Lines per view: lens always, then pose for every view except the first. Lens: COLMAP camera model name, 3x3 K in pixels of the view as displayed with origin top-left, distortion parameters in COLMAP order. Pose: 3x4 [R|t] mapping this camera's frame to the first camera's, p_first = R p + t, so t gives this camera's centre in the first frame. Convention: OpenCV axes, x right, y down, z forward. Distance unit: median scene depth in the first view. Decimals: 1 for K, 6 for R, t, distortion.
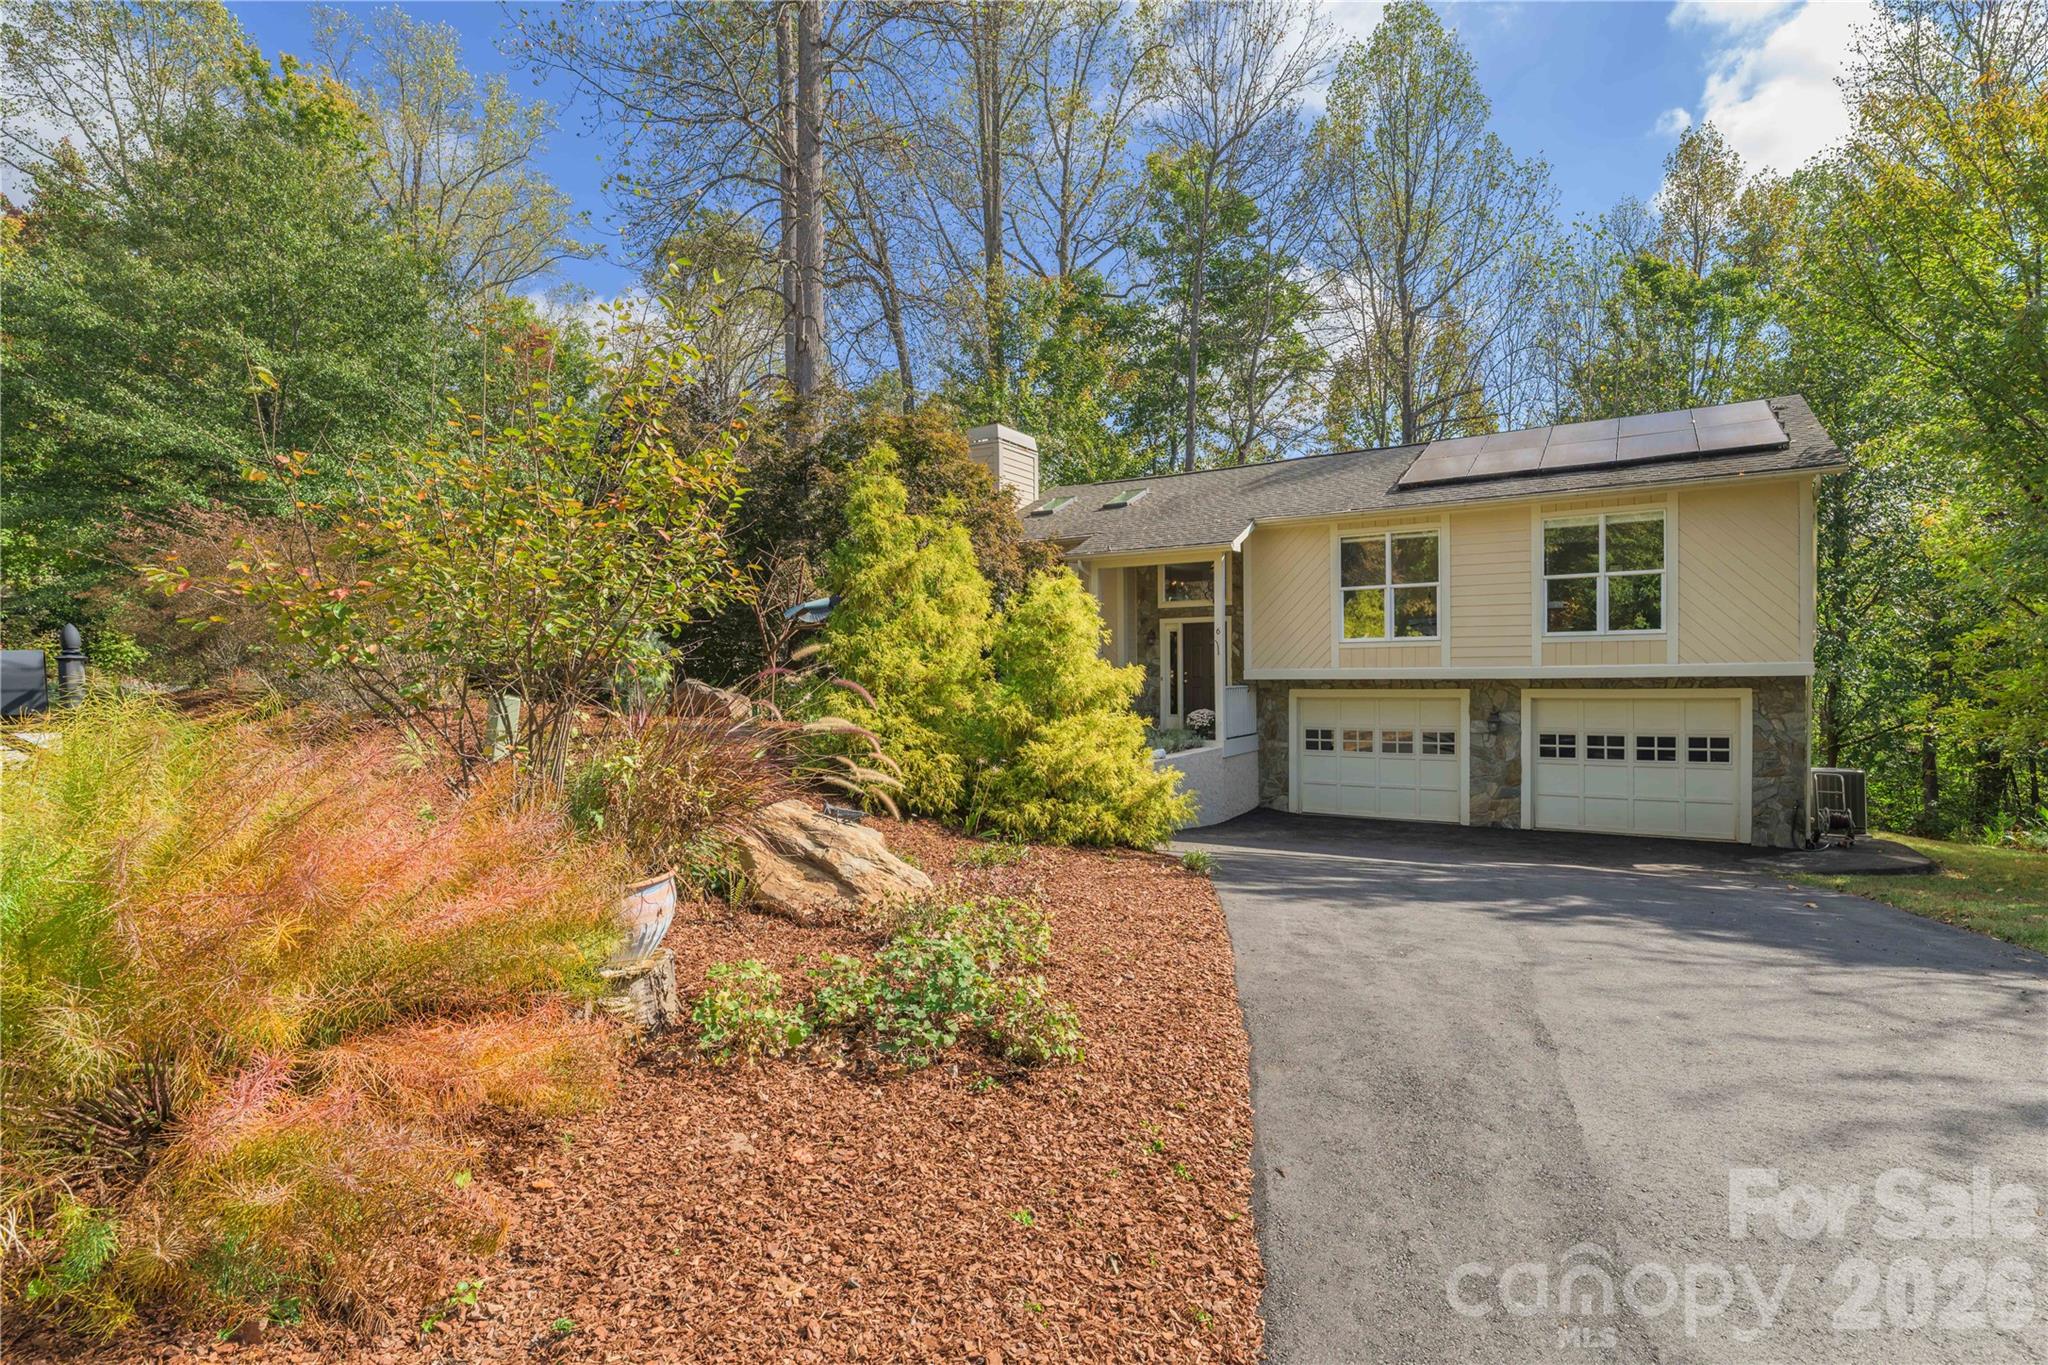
lens RADIAL K [[1031.5, 0, 1023.0], [0, 1031.5, 678.4], [0, 0, 1]] dist [0.003940, -0.000277]
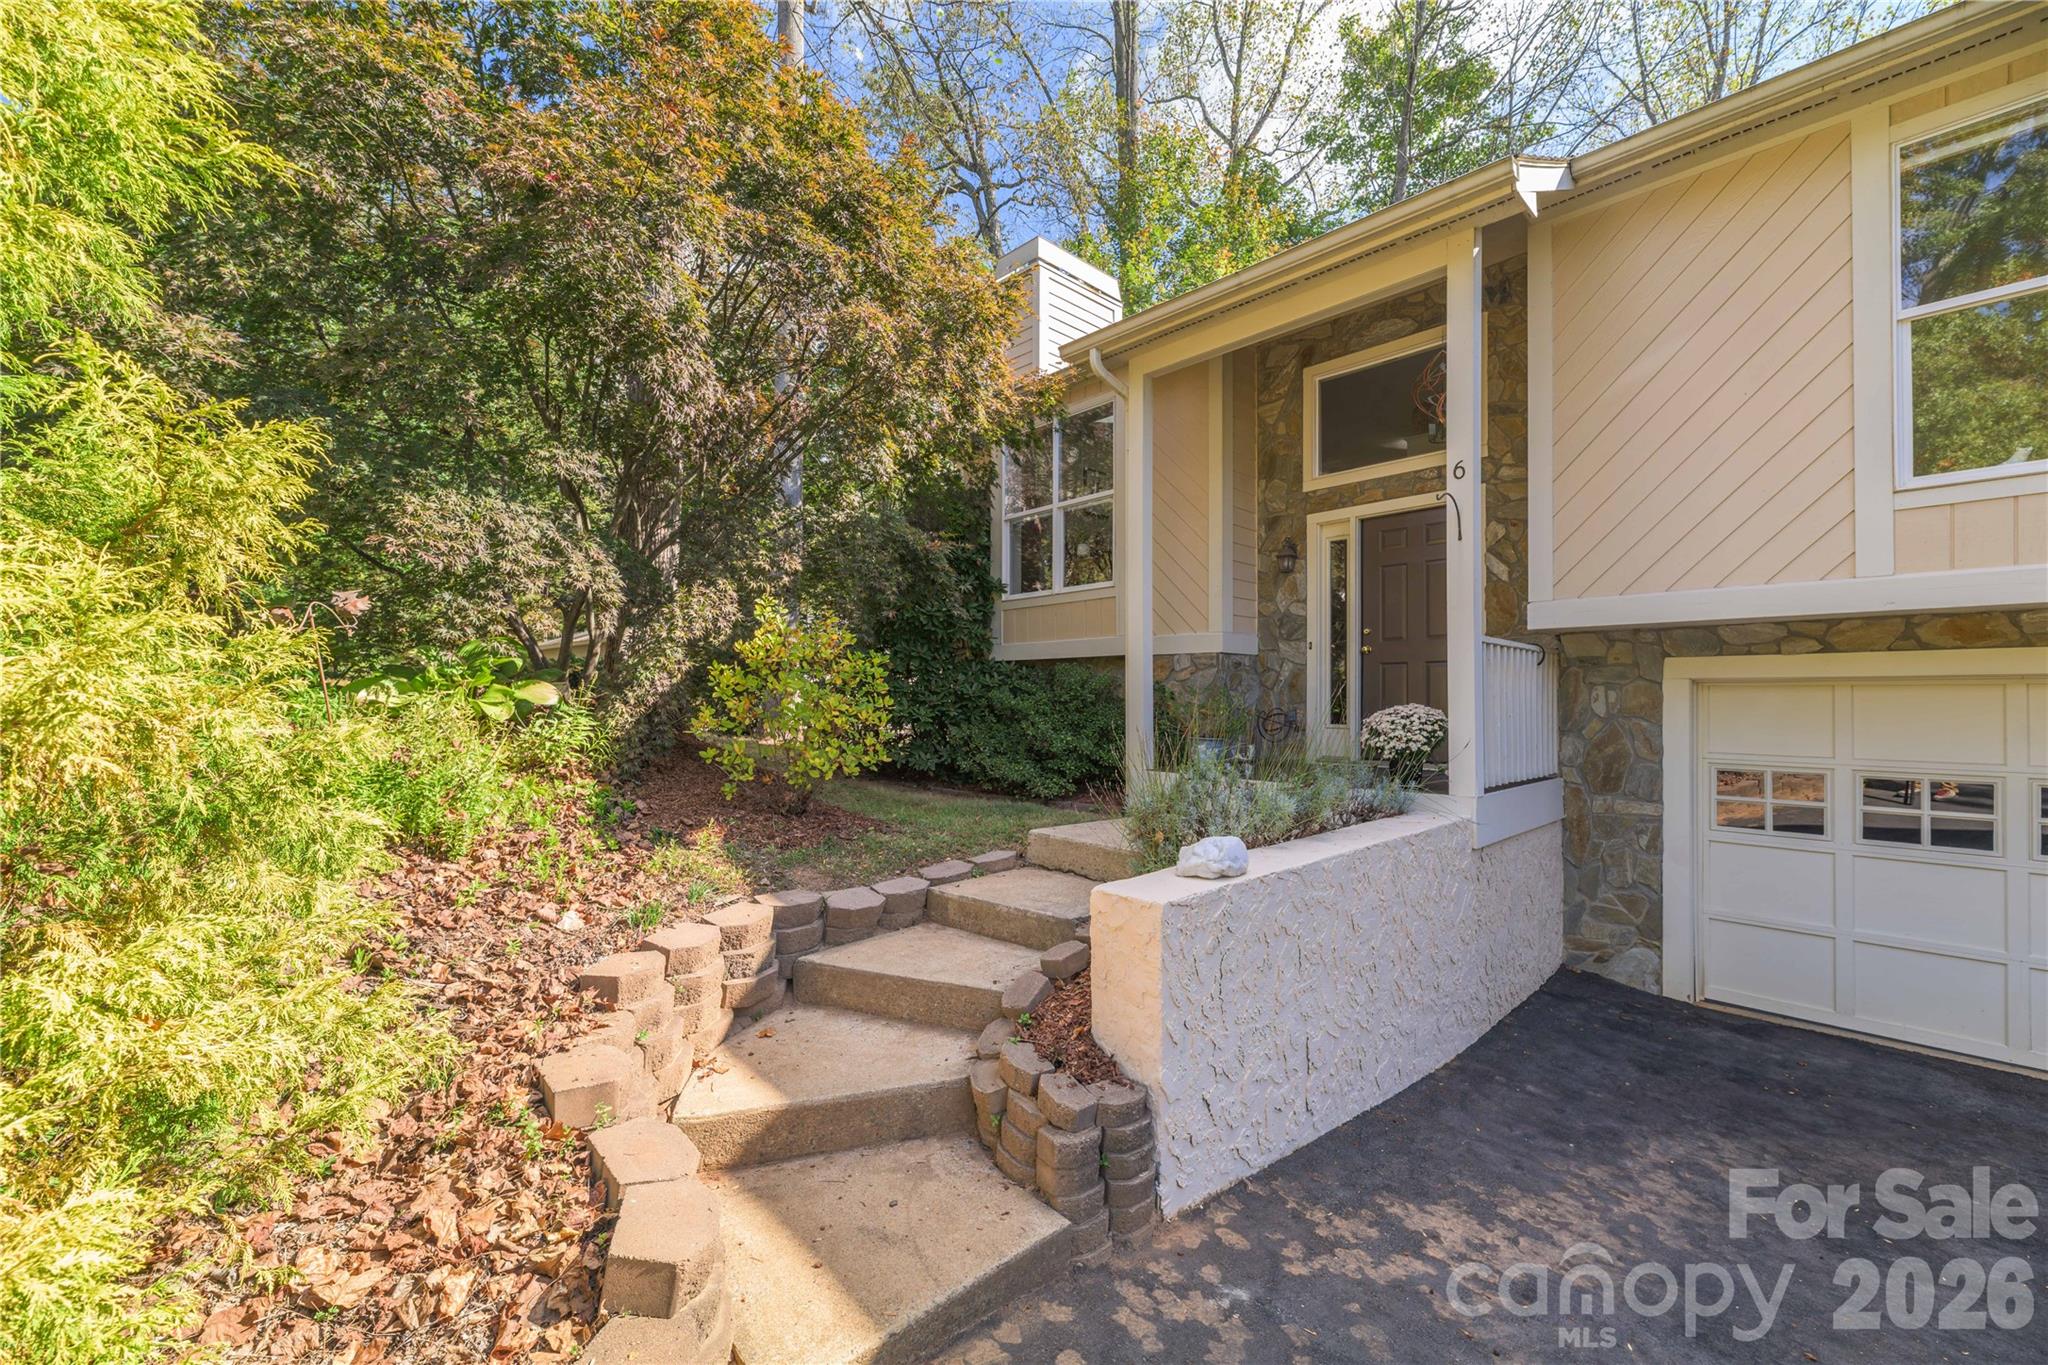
lens RADIAL K [[825.0, 0, 1030.6], [0, 825.0, 689.3], [0, 0, 1]] dist [0.000874, -0.000143]
pose [[0.967115, 0.010582, -0.254120, 0.114316], [-0.017384, 0.999548, -0.024538, 0.032652], [0.253746, 0.028149, 0.966861, 0.655328]]
